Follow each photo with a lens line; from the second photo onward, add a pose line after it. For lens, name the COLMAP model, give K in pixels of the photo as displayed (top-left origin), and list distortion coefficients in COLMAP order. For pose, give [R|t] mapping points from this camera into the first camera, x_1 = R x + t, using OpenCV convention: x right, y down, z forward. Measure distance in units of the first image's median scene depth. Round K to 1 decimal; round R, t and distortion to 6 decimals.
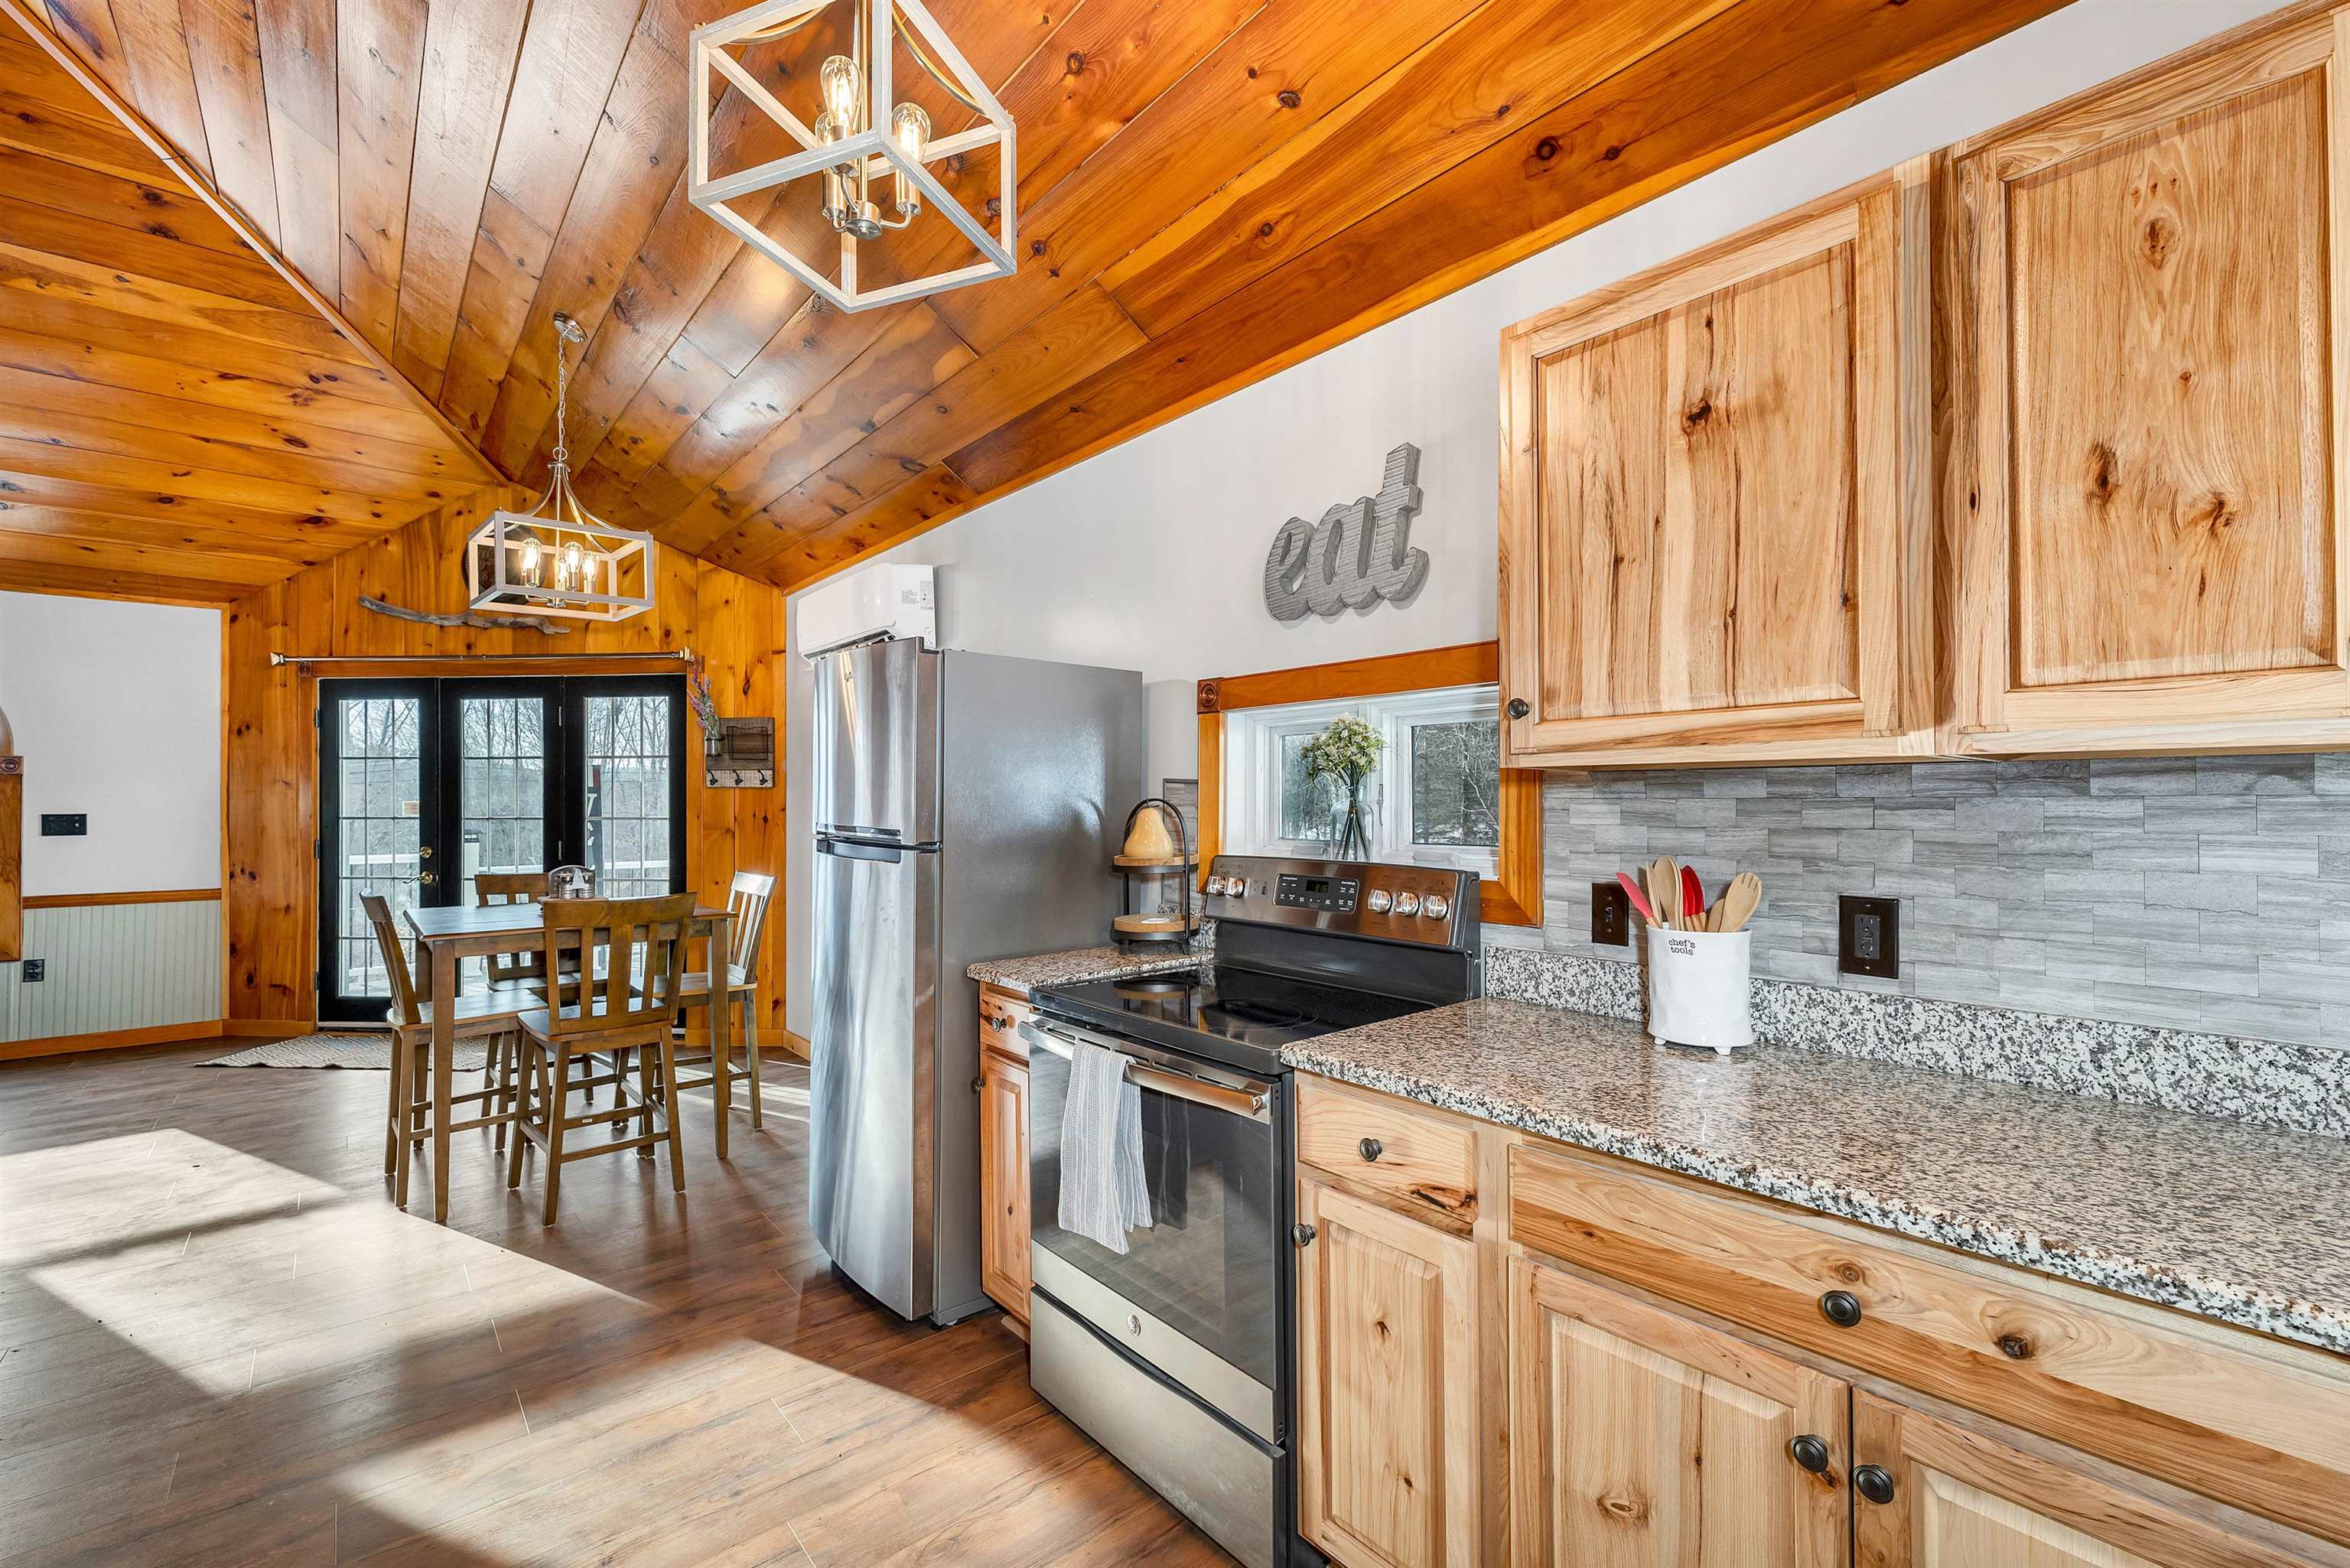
lens RADIAL K [[983.5, 0, 1172.2], [0, 983.5, 806.2], [0, 0, 1]] dist [-0.000419, -0.000154]
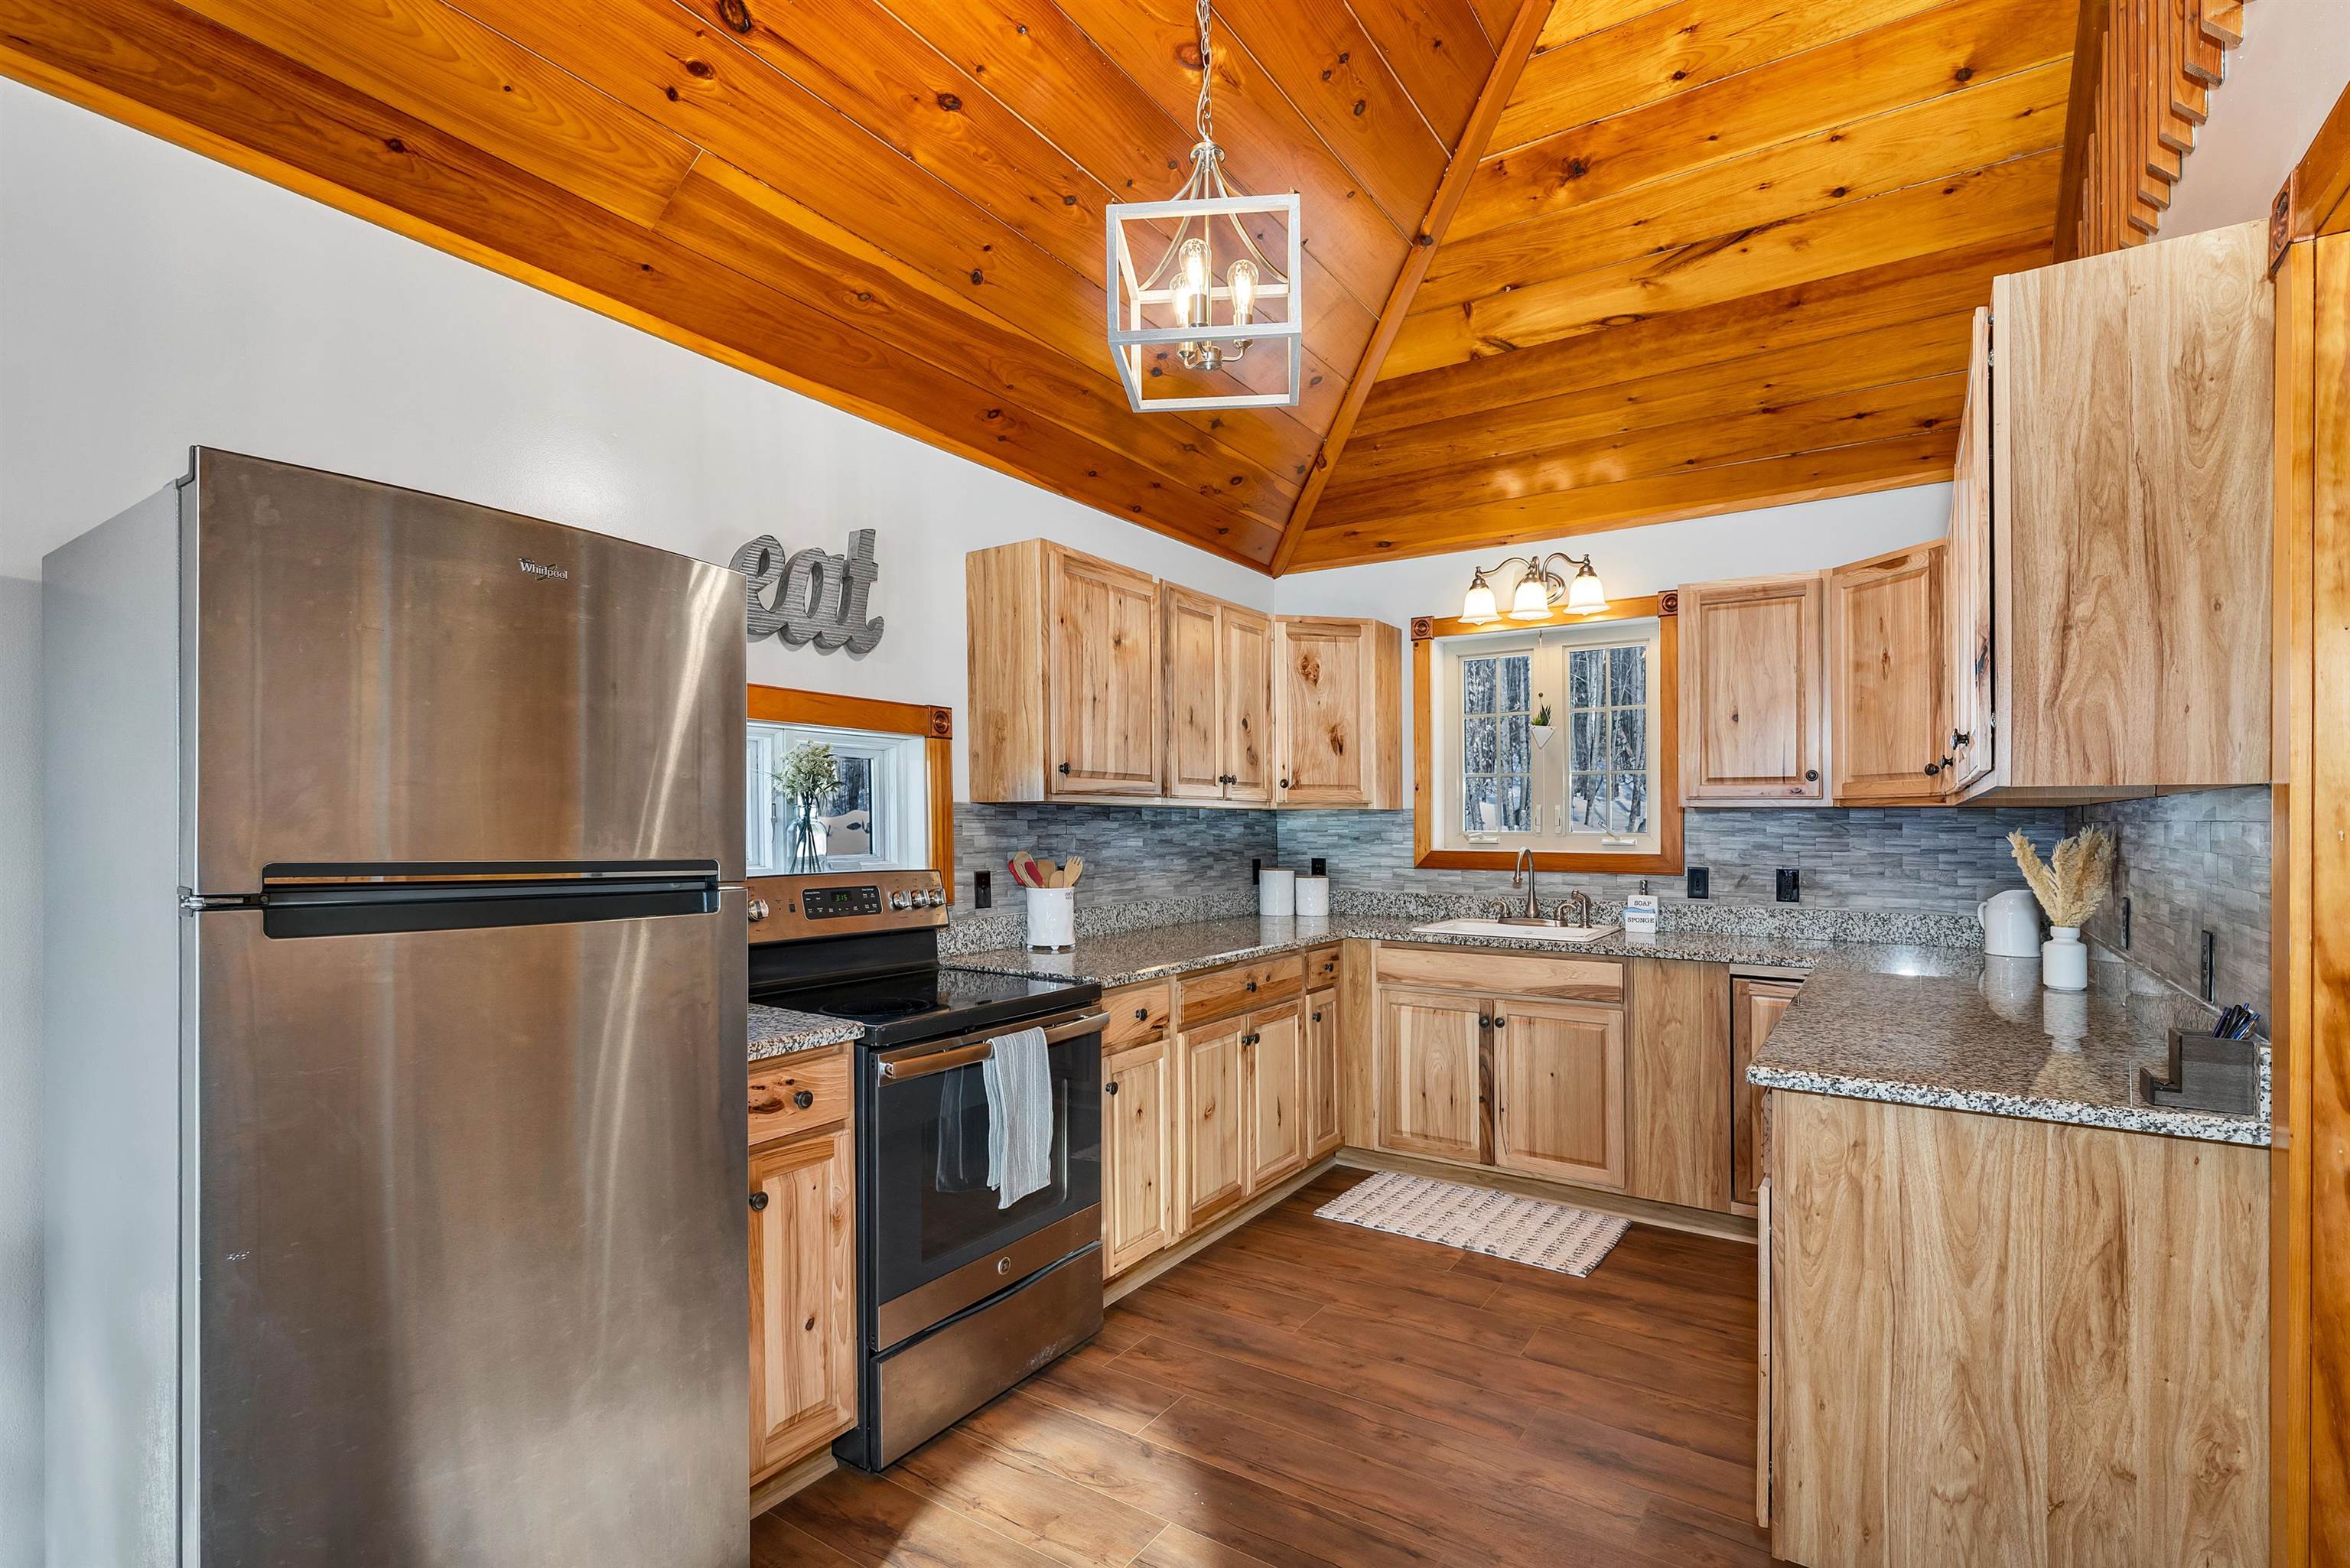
lens RADIAL K [[1091.8, 0, 1176.9], [0, 1091.8, 829.0], [0, 0, 1]] dist [0.000001, -0.000044]
pose [[-0.286059, -0.007216, 0.958185, -1.214041], [-0.003632, 0.999973, 0.006446, -0.003679], [-0.958205, -0.001636, -0.286077, 1.059306]]
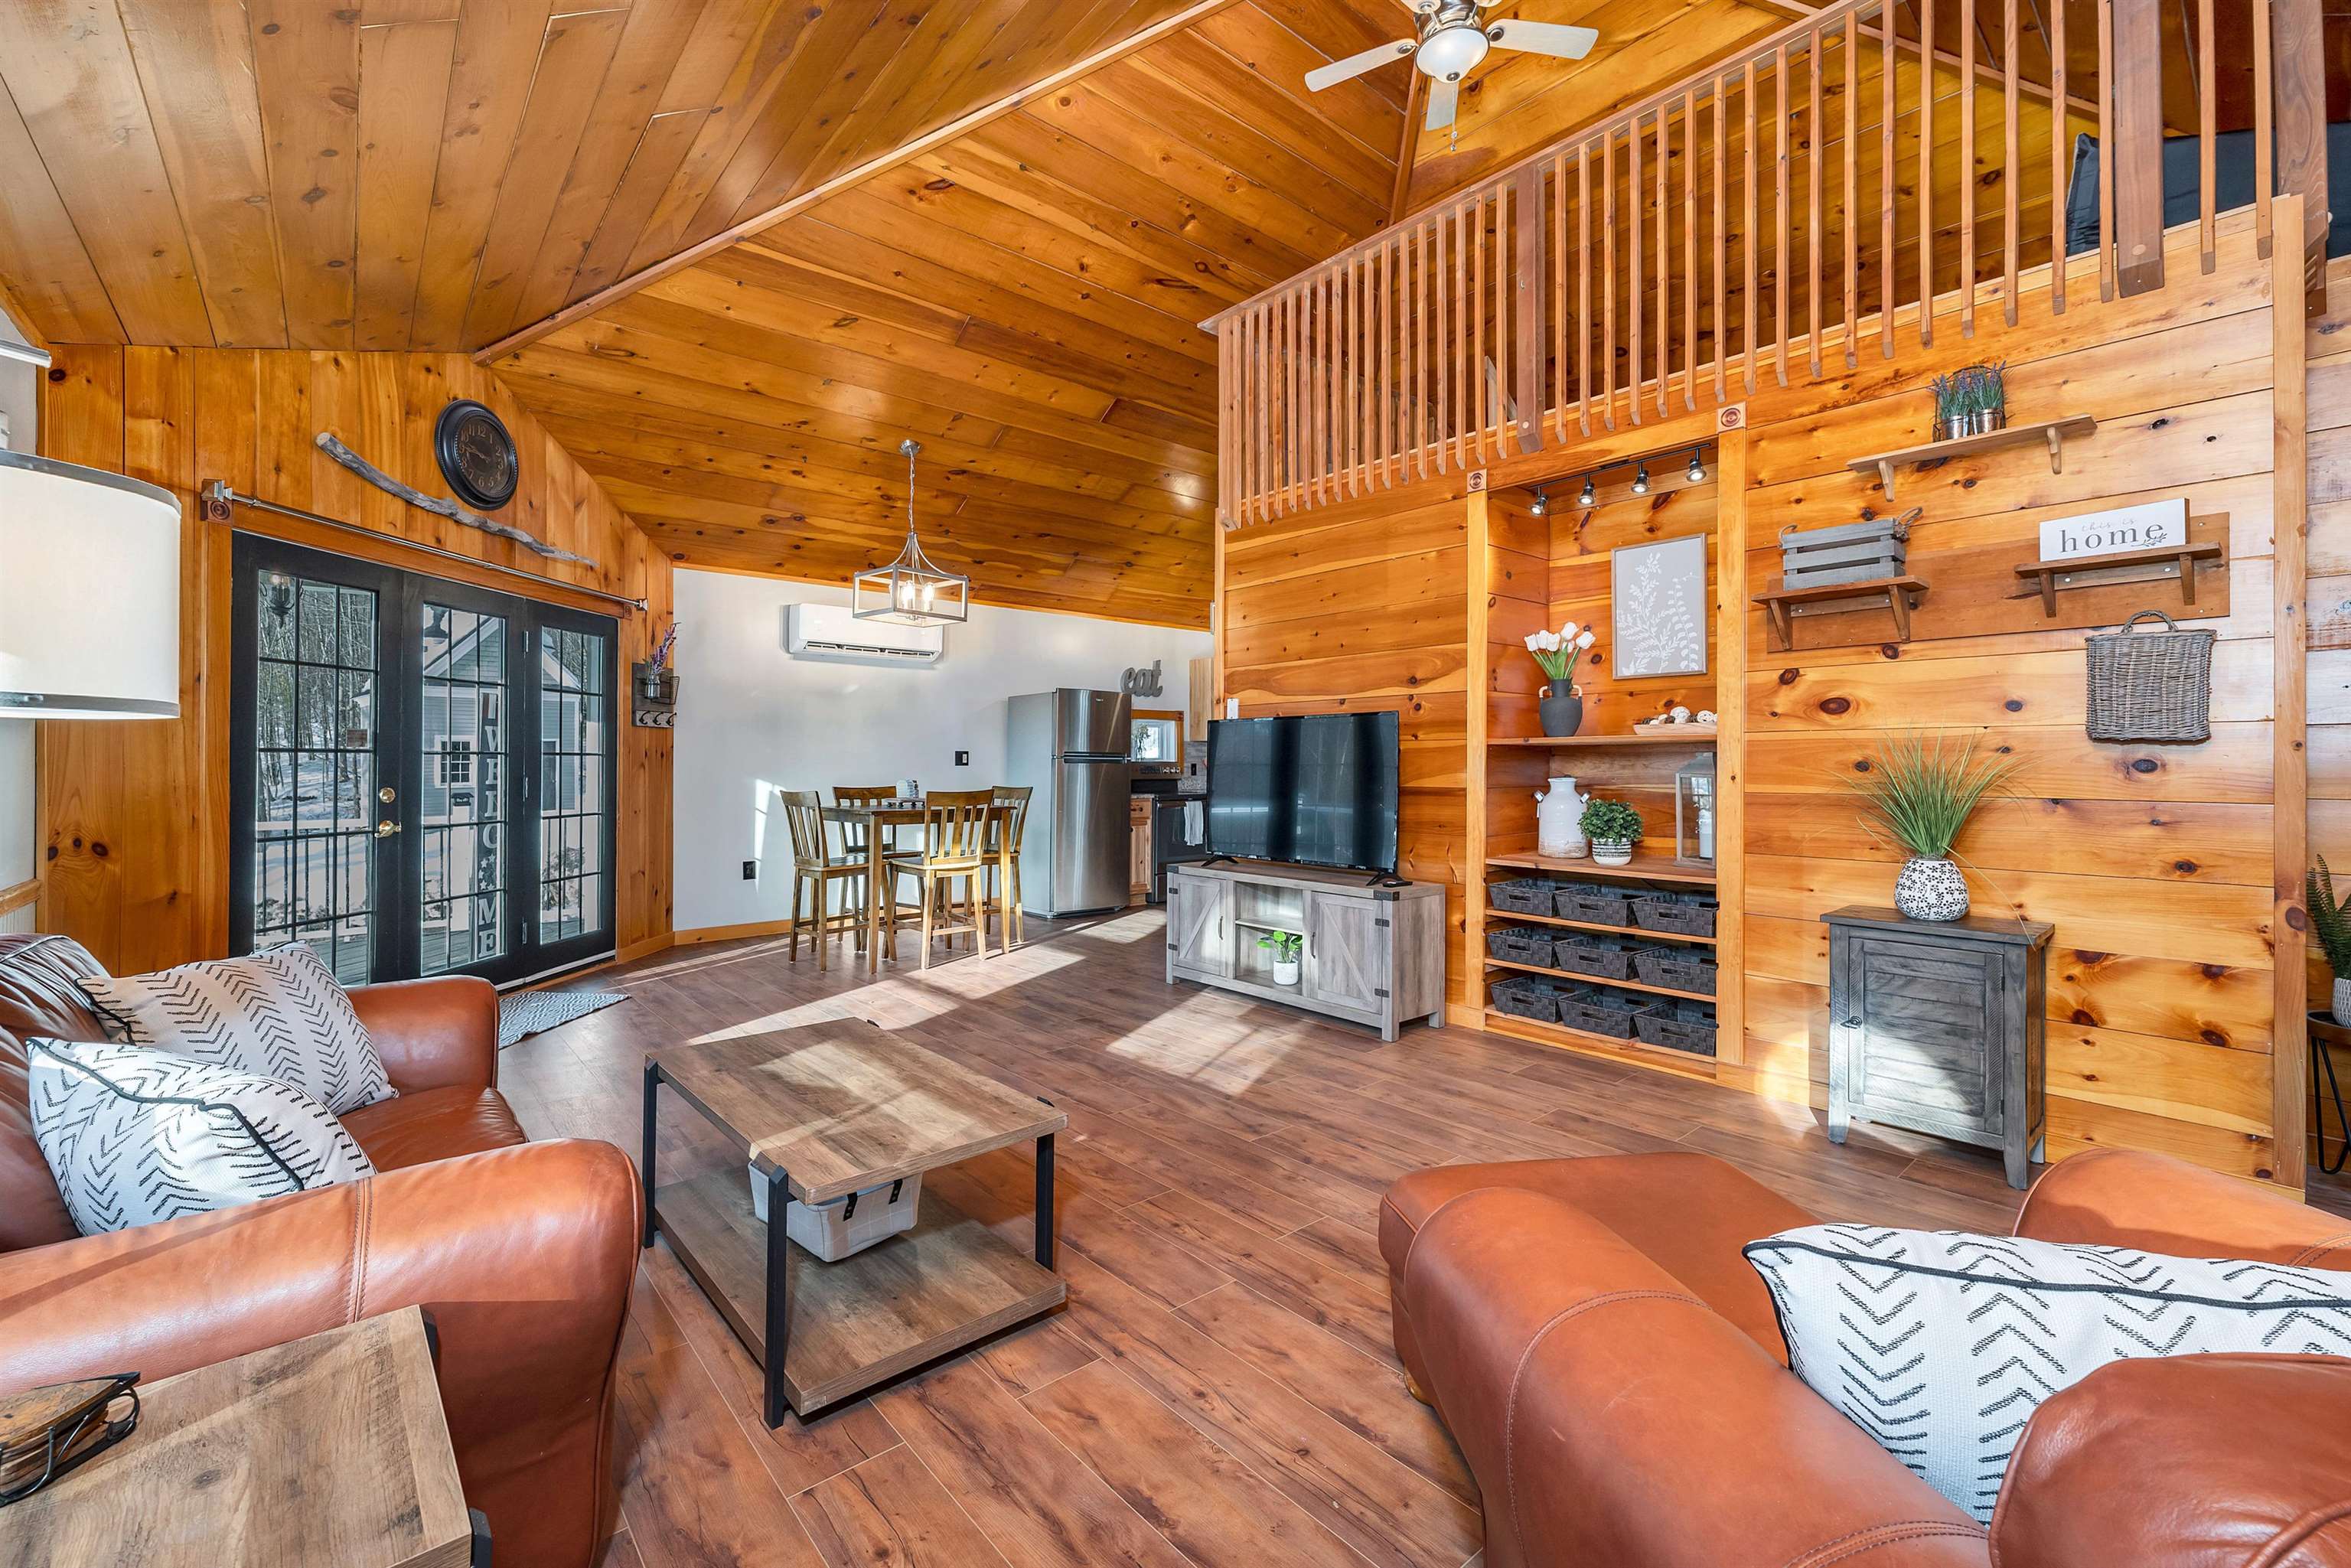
lens RADIAL K [[971.7, 0, 1162.1], [0, 971.7, 771.7], [0, 0, 1]] dist [-0.002286, -0.000445]
pose [[-0.011989, -0.018913, 0.999749, -3.972271], [-0.009812, 0.999775, 0.018796, 0.024580], [-0.999880, -0.009584, -0.012172, 1.070114]]
